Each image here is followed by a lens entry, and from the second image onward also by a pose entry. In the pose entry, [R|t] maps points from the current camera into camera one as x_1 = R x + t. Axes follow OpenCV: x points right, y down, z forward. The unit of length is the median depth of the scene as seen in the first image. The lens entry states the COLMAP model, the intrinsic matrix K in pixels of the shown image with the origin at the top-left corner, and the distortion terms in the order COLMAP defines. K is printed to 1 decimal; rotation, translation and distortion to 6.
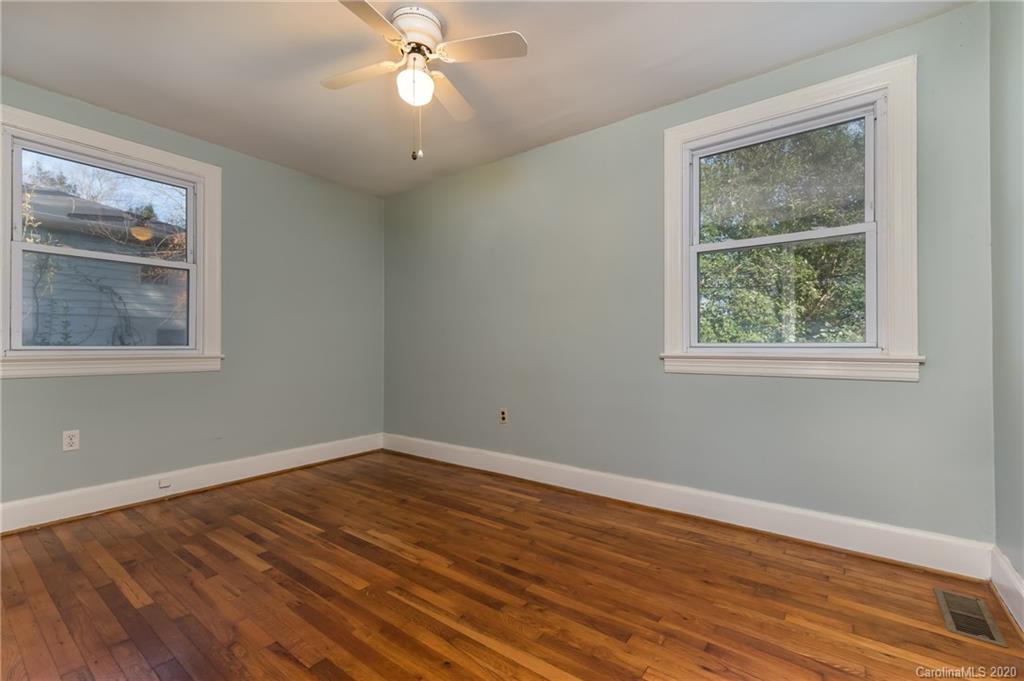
lens RADIAL K [[441.5, 0, 512.8], [0, 441.5, 344.1], [0, 0, 1]] dist [0.016411, 0.000212]
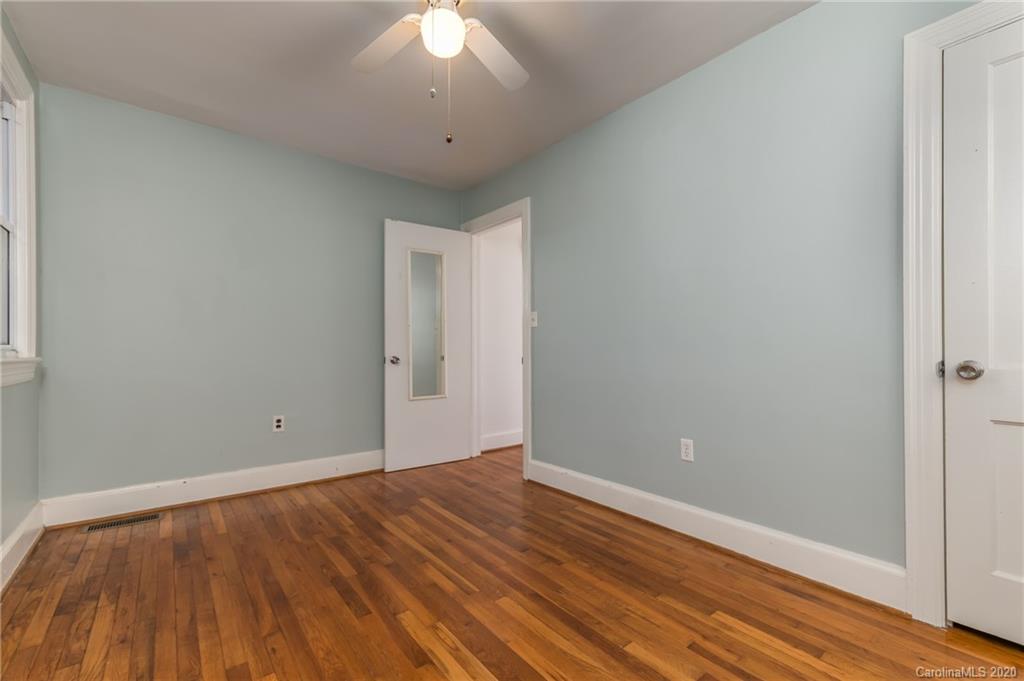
lens RADIAL K [[441.5, 0, 512.8], [0, 441.5, 344.1], [0, 0, 1]] dist [0.016411, 0.000212]
pose [[-0.967104, 0.006118, 0.254309, -0.583962], [0.001994, 0.999862, -0.016471, 0.013841], [-0.254375, -0.015422, -0.966983, 1.861487]]
